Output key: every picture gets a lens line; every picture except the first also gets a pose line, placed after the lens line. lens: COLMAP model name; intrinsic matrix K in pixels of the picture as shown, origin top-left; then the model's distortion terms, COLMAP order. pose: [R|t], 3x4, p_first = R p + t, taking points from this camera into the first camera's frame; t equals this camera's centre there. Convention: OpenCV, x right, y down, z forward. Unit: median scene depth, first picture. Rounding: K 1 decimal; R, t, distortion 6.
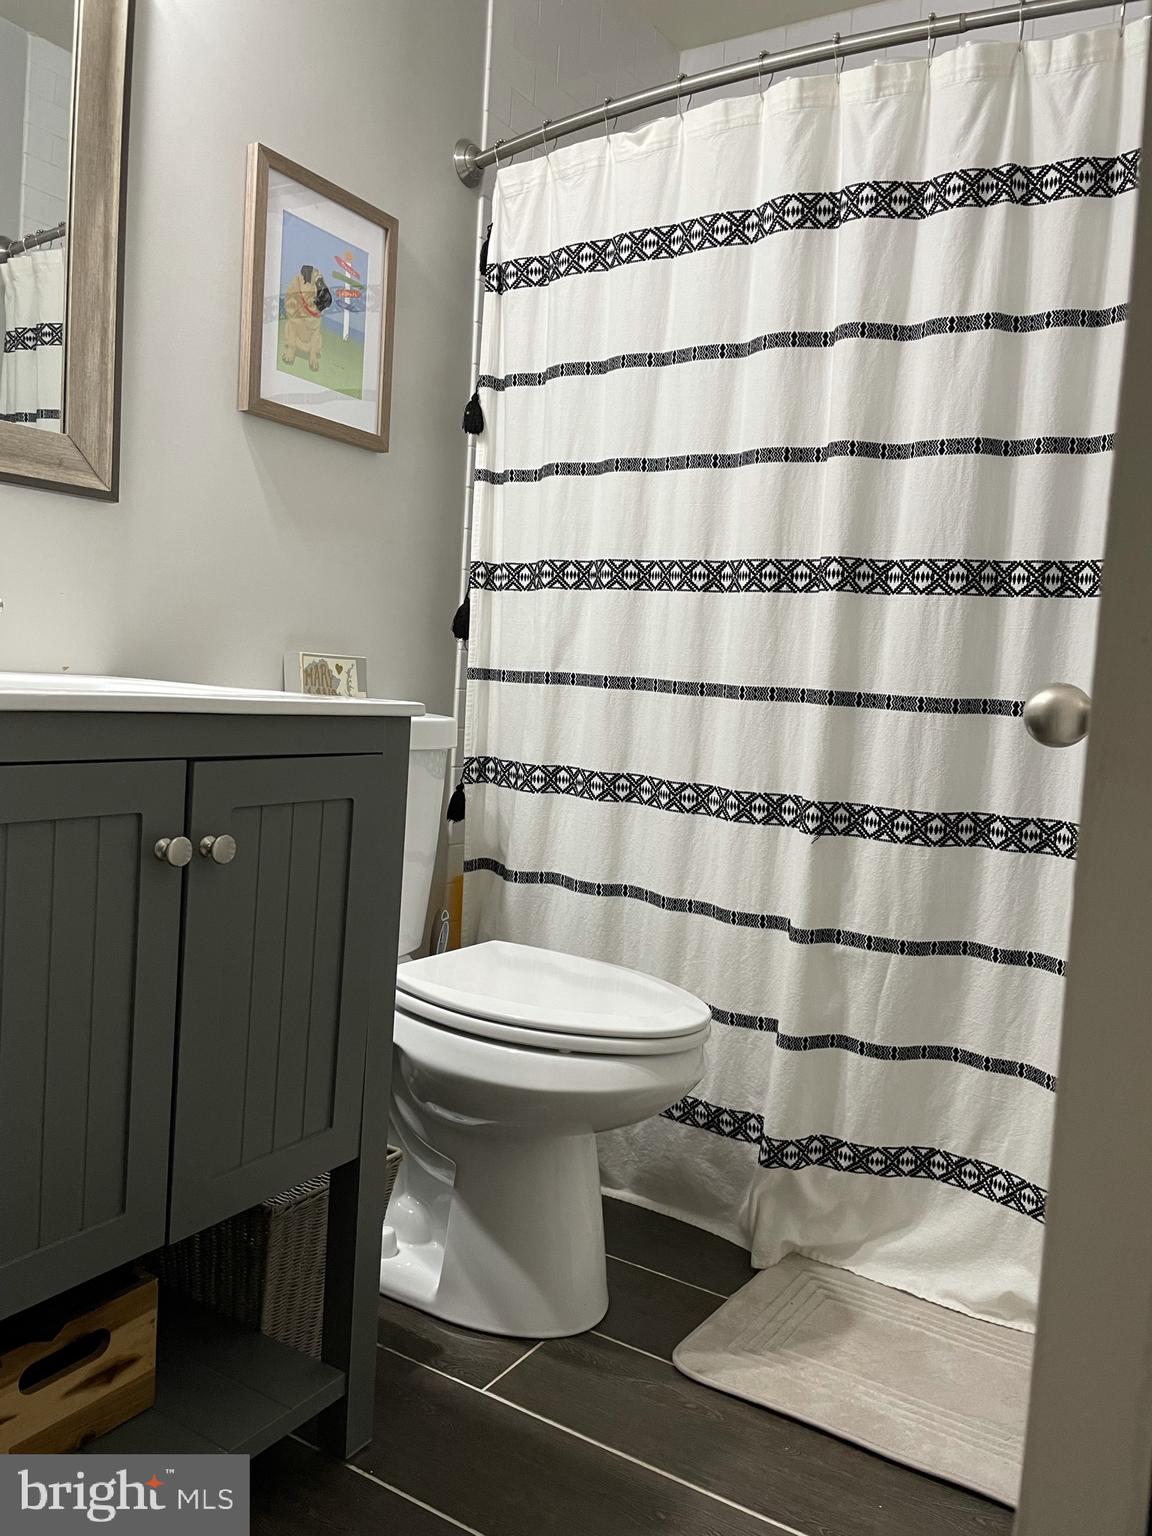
lens RADIAL K [[1170.4, 0, 572.4], [0, 1170.4, 751.8], [0, 0, 1]] dist [0.069335, -0.098882]
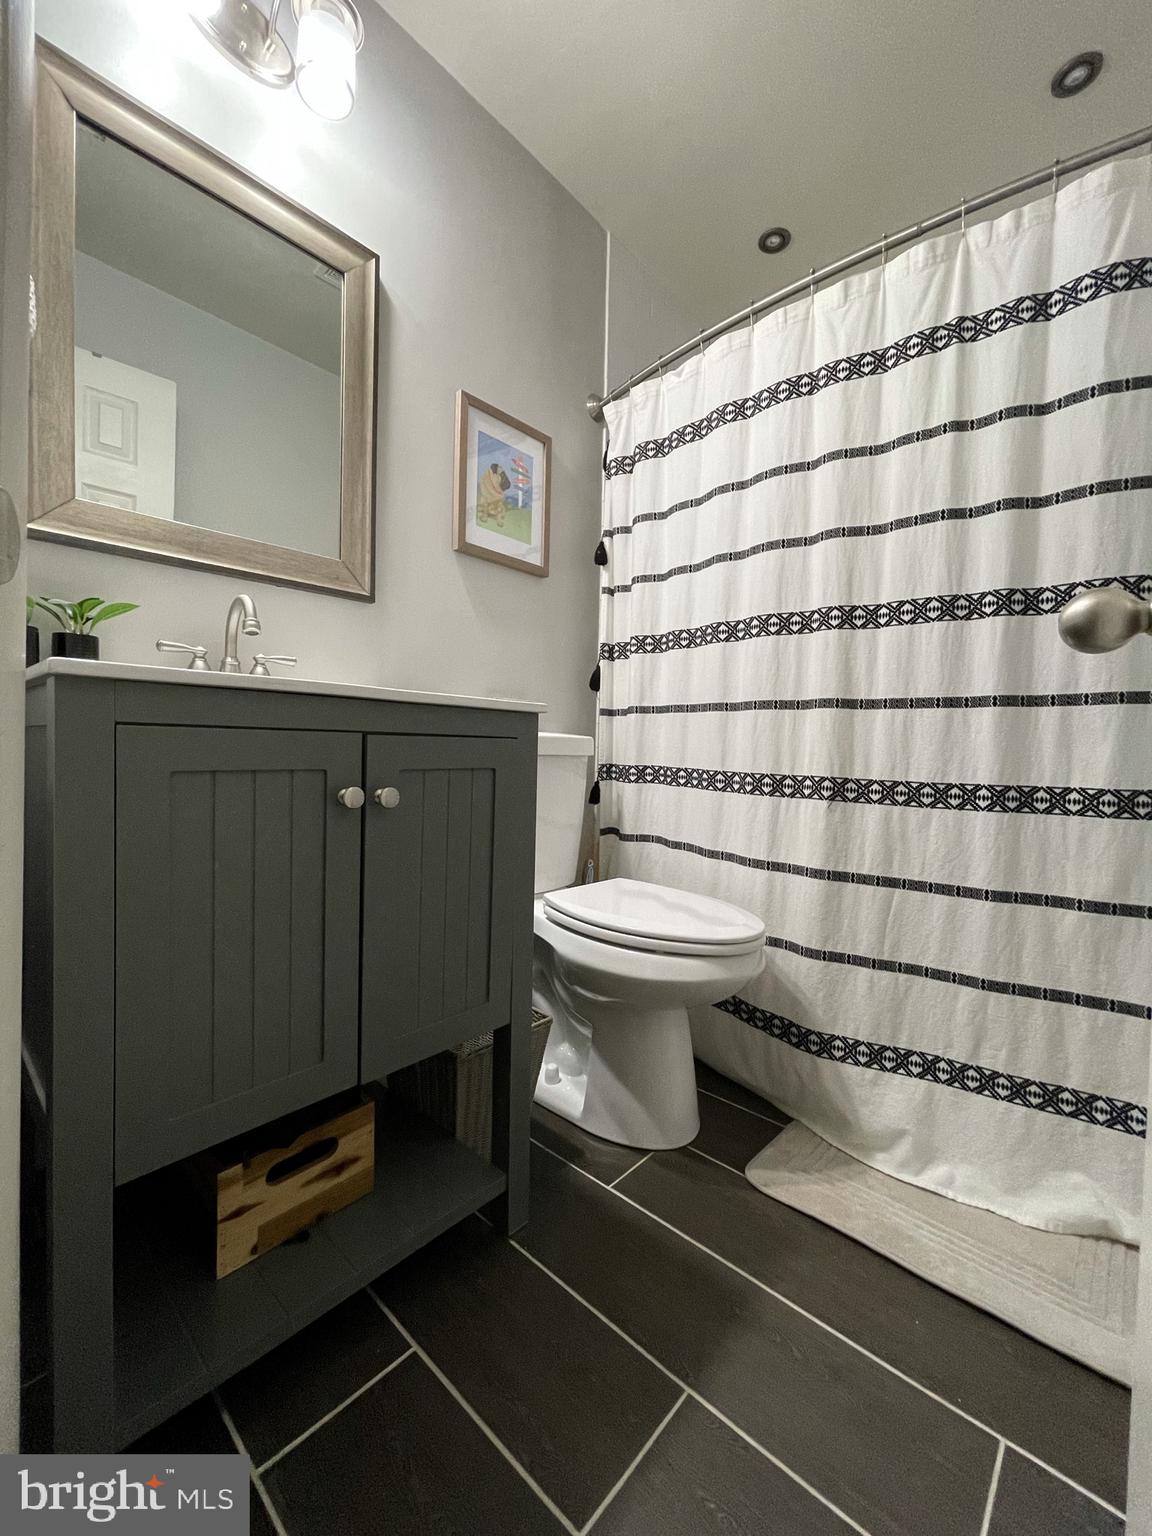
lens RADIAL K [[619.9, 0, 575.7], [0, 619.9, 761.8], [0, 0, 1]] dist [0.001401, -0.000226]
pose [[0.983175, -0.030901, -0.180032, 0.035156], [0.022560, 0.998583, -0.048192, 0.055440], [0.181266, 0.043319, 0.982480, 0.221346]]
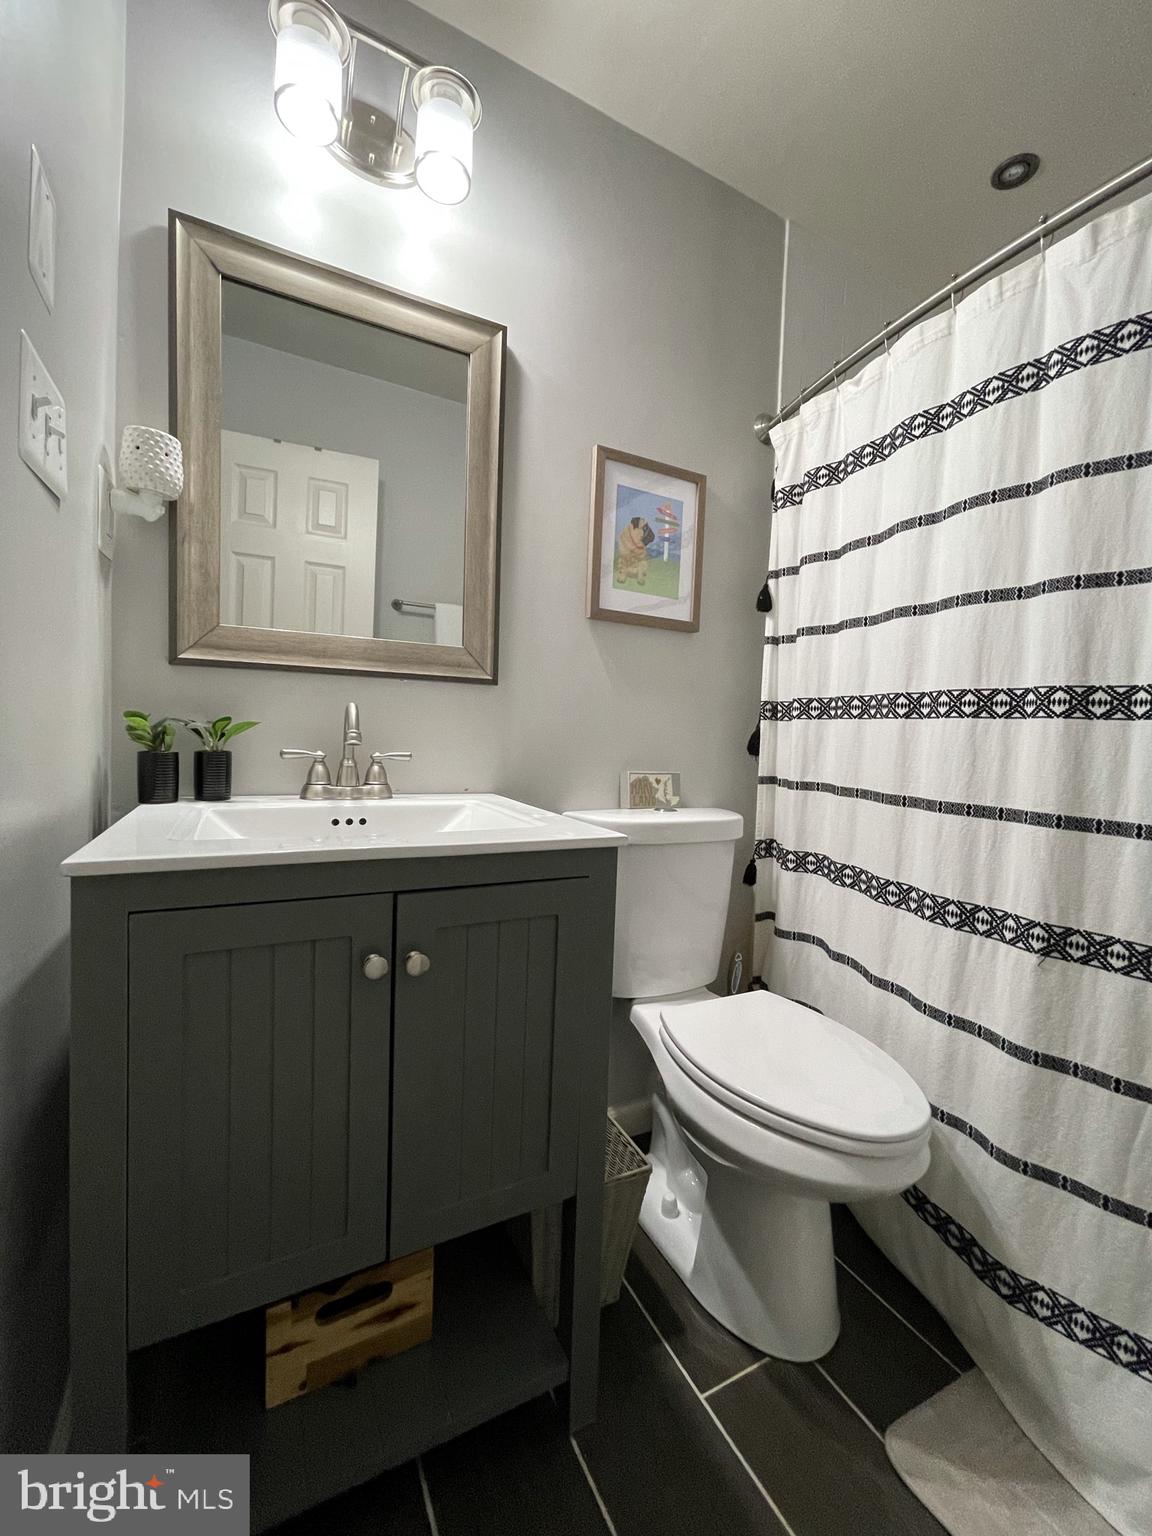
lens RADIAL K [[619.9, 0, 582.0], [0, 619.9, 761.3], [0, 0, 1]] dist [0.001401, -0.000226]
pose [[0.863657, -0.004971, -0.504056, 0.134492], [-0.017535, 0.999050, -0.039899, -0.077955], [0.503775, 0.043297, 0.862749, 0.344720]]
